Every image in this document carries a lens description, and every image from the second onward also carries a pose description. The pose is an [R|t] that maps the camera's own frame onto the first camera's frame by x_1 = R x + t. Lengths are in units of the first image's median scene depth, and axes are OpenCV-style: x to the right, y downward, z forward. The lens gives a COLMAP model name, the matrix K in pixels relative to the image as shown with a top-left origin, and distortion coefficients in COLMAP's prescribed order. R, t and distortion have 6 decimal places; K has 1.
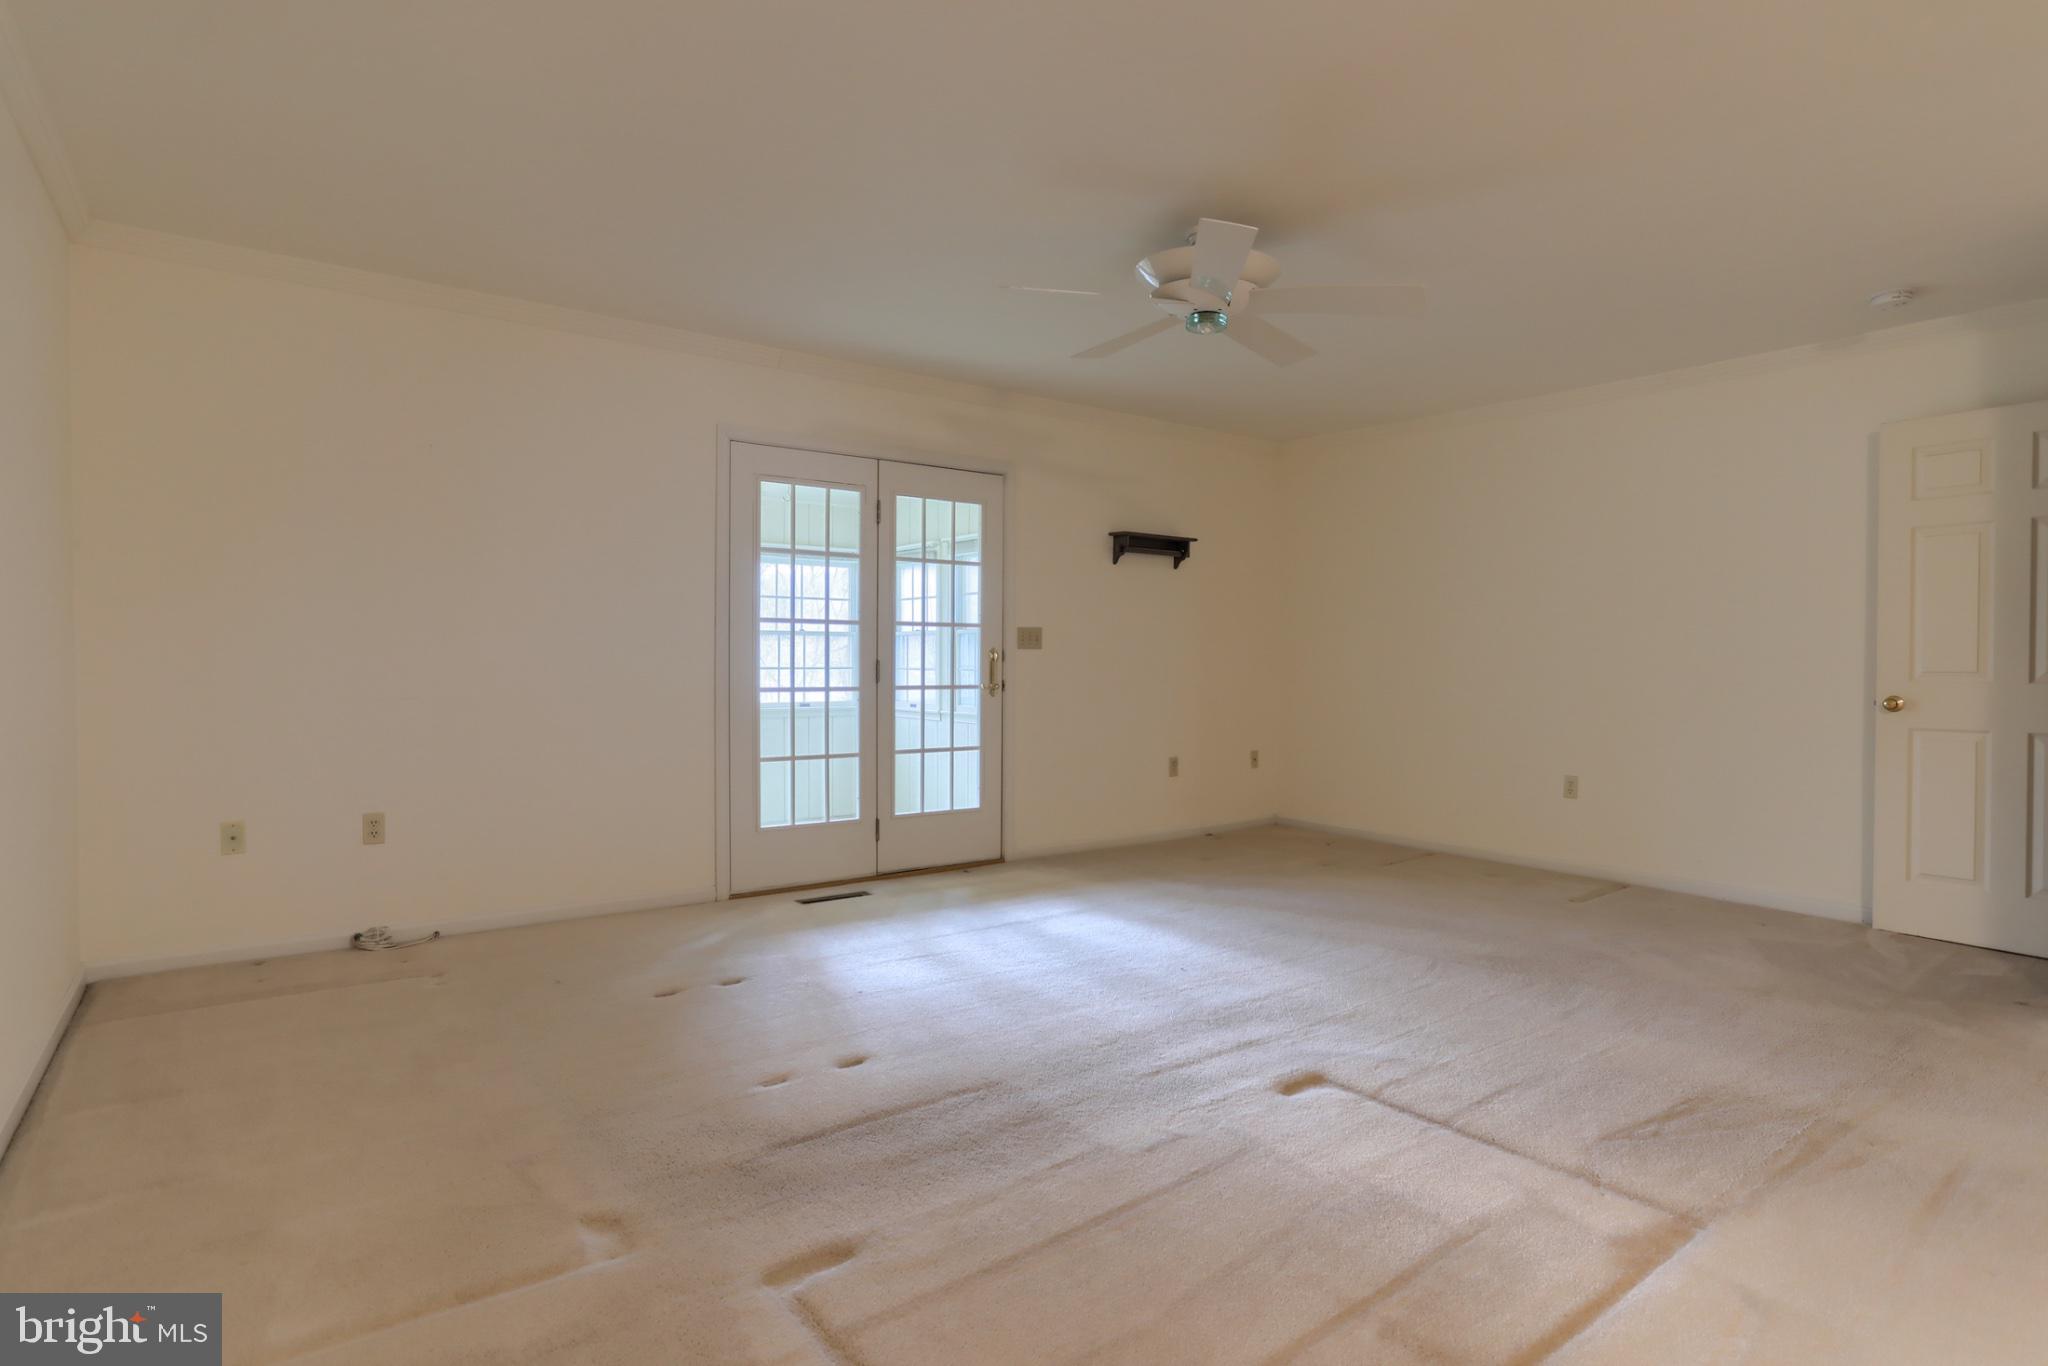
lens RADIAL K [[1045.0, 0, 1030.2], [0, 1045.0, 678.2], [0, 0, 1]] dist [-0.032286, 0.011398]
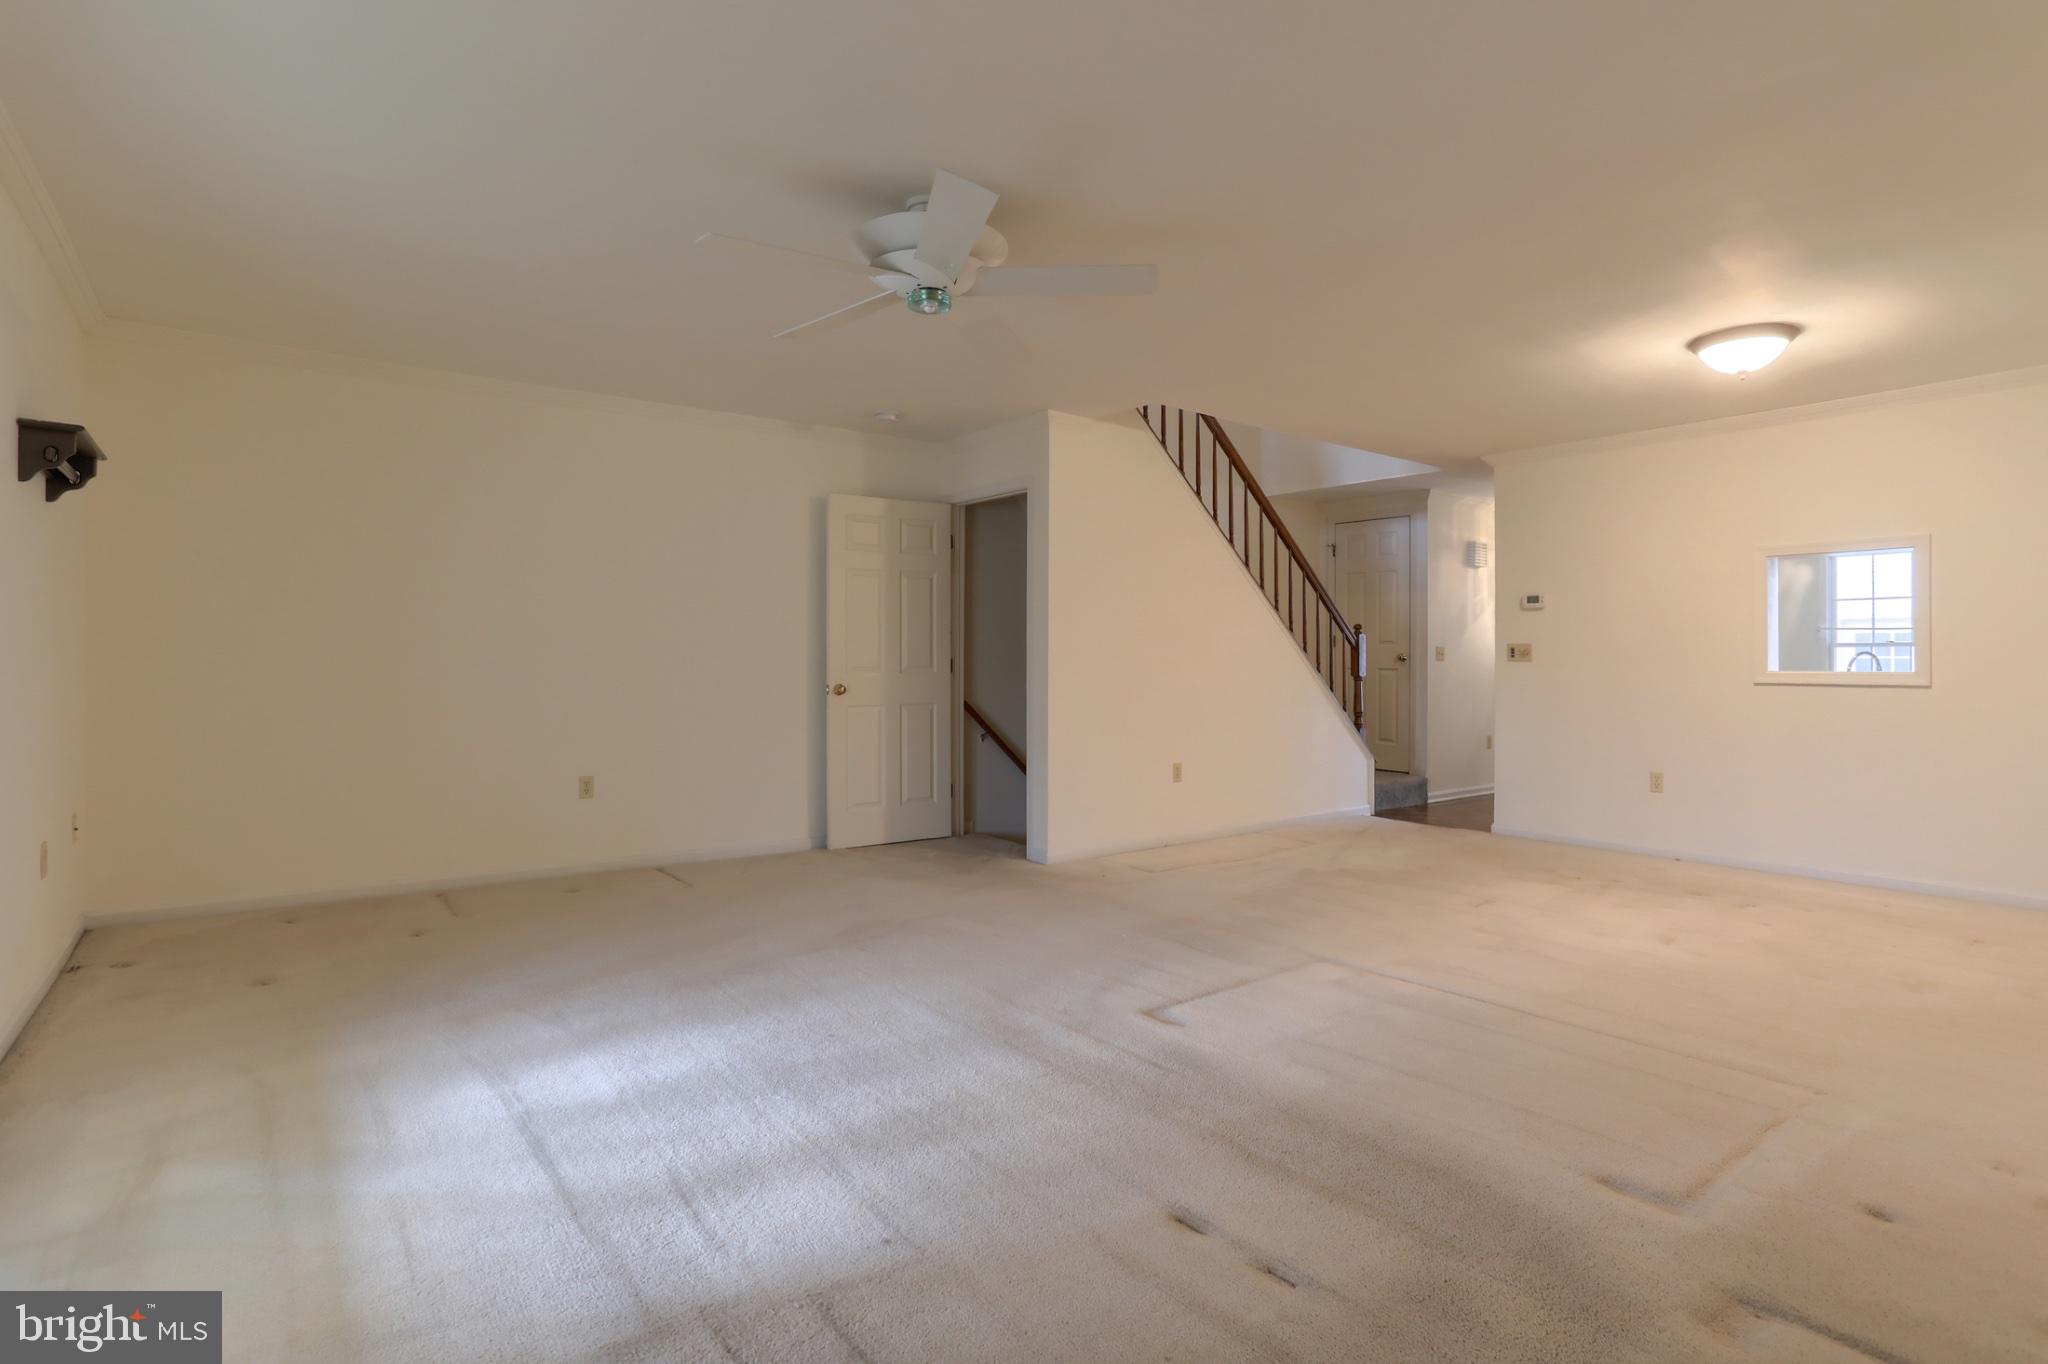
lens RADIAL K [[1014.5, 0, 1045.3], [0, 1014.5, 647.9], [0, 0, 1]] dist [-0.027903, 0.013150]
pose [[-0.005538, 0.001097, 0.999984, -0.527846], [0.015022, 0.999887, -0.001014, -0.024628], [-0.999872, 0.015017, -0.005554, 0.649909]]
